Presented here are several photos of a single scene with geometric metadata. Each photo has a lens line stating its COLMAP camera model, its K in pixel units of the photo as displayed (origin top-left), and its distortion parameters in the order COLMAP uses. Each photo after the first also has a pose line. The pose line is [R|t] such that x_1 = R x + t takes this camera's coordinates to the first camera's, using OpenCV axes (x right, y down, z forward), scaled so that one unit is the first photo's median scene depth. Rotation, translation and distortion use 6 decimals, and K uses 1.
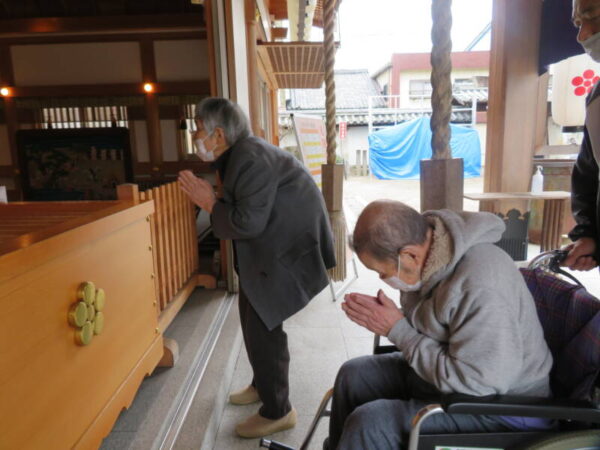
lens RADIAL K [[426.3, 0, 292.8], [0, 426.3, 223.0], [0, 0, 1]] dist [-0.009071, 0.007827]
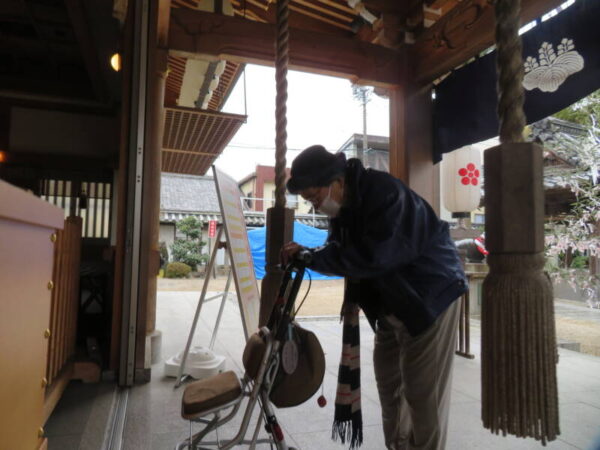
lens RADIAL K [[426.3, 0, 292.8], [0, 426.3, 223.0], [0, 0, 1]] dist [-0.009071, 0.007827]
pose [[0.943428, 0.067713, 0.324590, -0.048715], [0.016193, 0.968349, -0.249075, 0.030674], [-0.331182, 0.240240, 0.912471, 0.071958]]
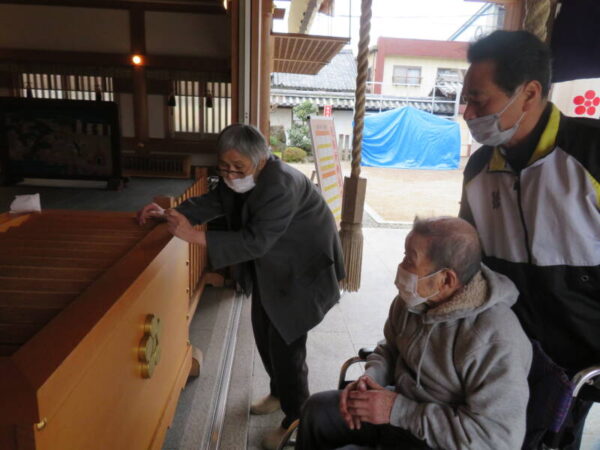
lens RADIAL K [[426.3, 0, 292.8], [0, 426.3, 223.0], [0, 0, 1]] dist [-0.009071, 0.007827]
pose [[0.996019, 0.052926, 0.071728, -0.038324], [-0.056959, 0.996838, 0.055403, -0.024085], [-0.068569, -0.059268, 0.995884, -0.001394]]
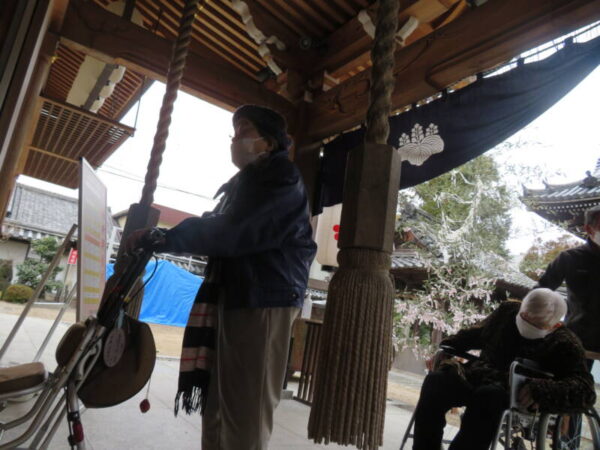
lens RADIAL K [[426.3, 0, 292.8], [0, 426.3, 223.0], [0, 0, 1]] dist [-0.009071, 0.007827]
pose [[0.793772, 0.276083, 0.541944, -0.034699], [-0.062532, 0.923363, -0.378801, 0.050577], [-0.604992, 0.266793, 0.750204, 0.081104]]
